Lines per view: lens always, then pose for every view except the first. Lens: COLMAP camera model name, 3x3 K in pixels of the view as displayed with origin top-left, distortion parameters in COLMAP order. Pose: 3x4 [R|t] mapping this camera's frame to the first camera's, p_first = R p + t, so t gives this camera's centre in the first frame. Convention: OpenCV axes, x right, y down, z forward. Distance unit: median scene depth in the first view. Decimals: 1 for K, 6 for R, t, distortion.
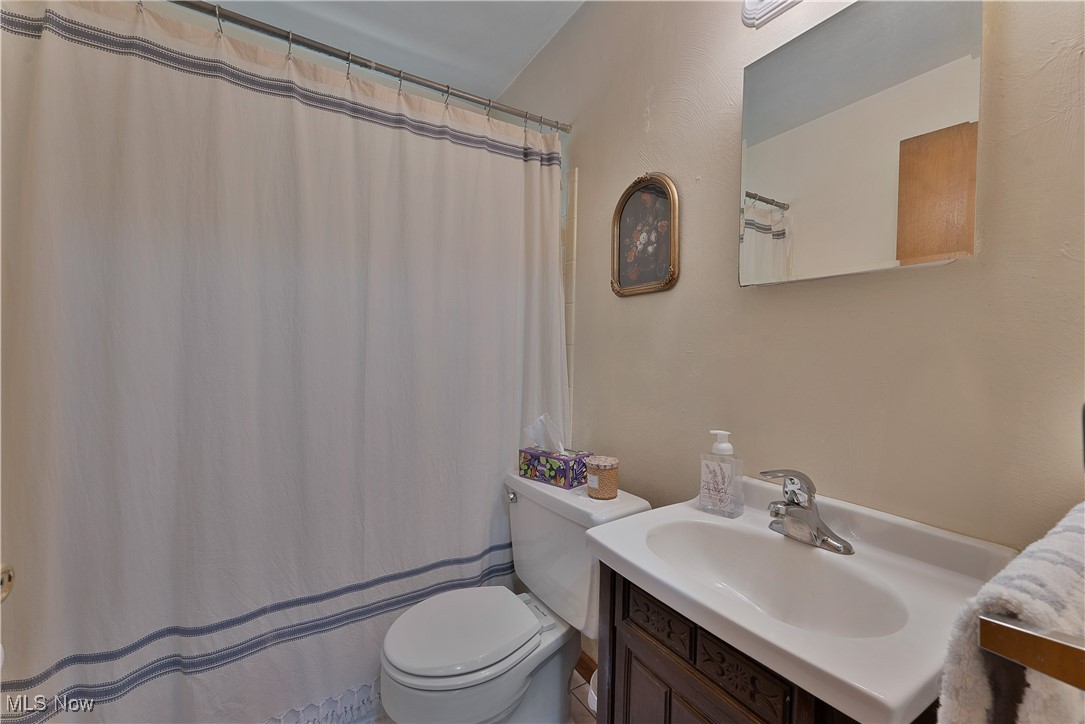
lens RADIAL K [[446.9, 0, 543.8], [0, 446.9, 360.6], [0, 0, 1]] dist [-0.001014, -0.000672]
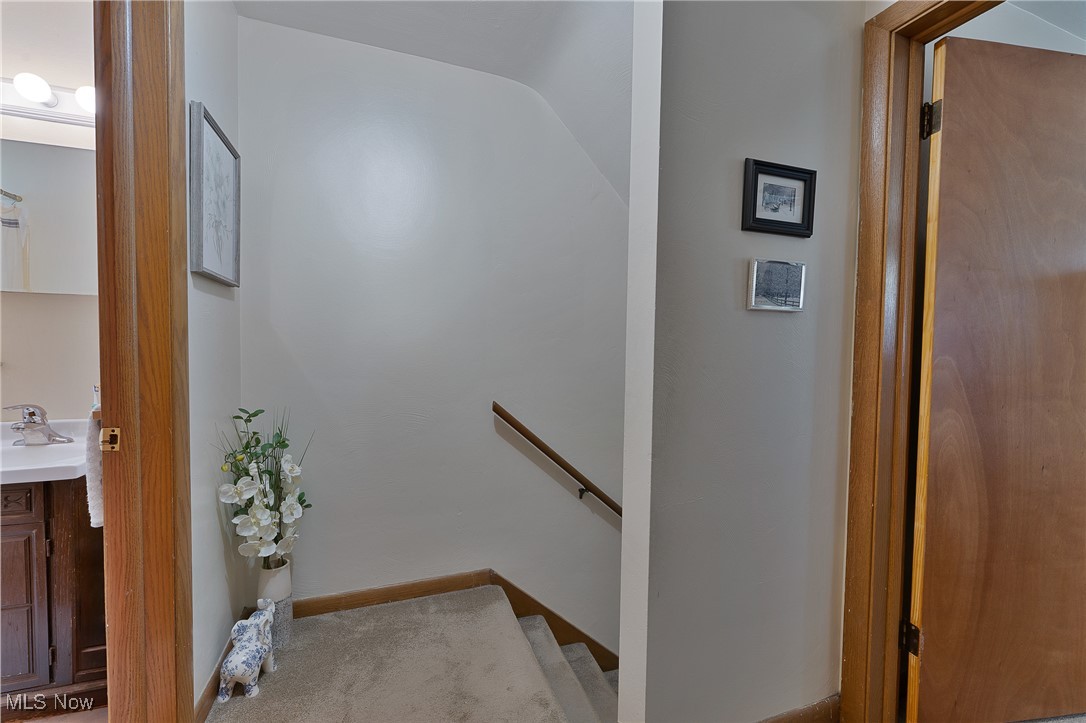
lens RADIAL K [[447.3, 0, 546.7], [0, 447.3, 359.5], [0, 0, 1]] dist [-0.001014, -0.000672]
pose [[0.216269, -0.037312, 0.975620, -0.214154], [0.017133, 0.999261, 0.034418, 0.013910], [-0.976183, 0.009272, 0.216749, -0.414870]]
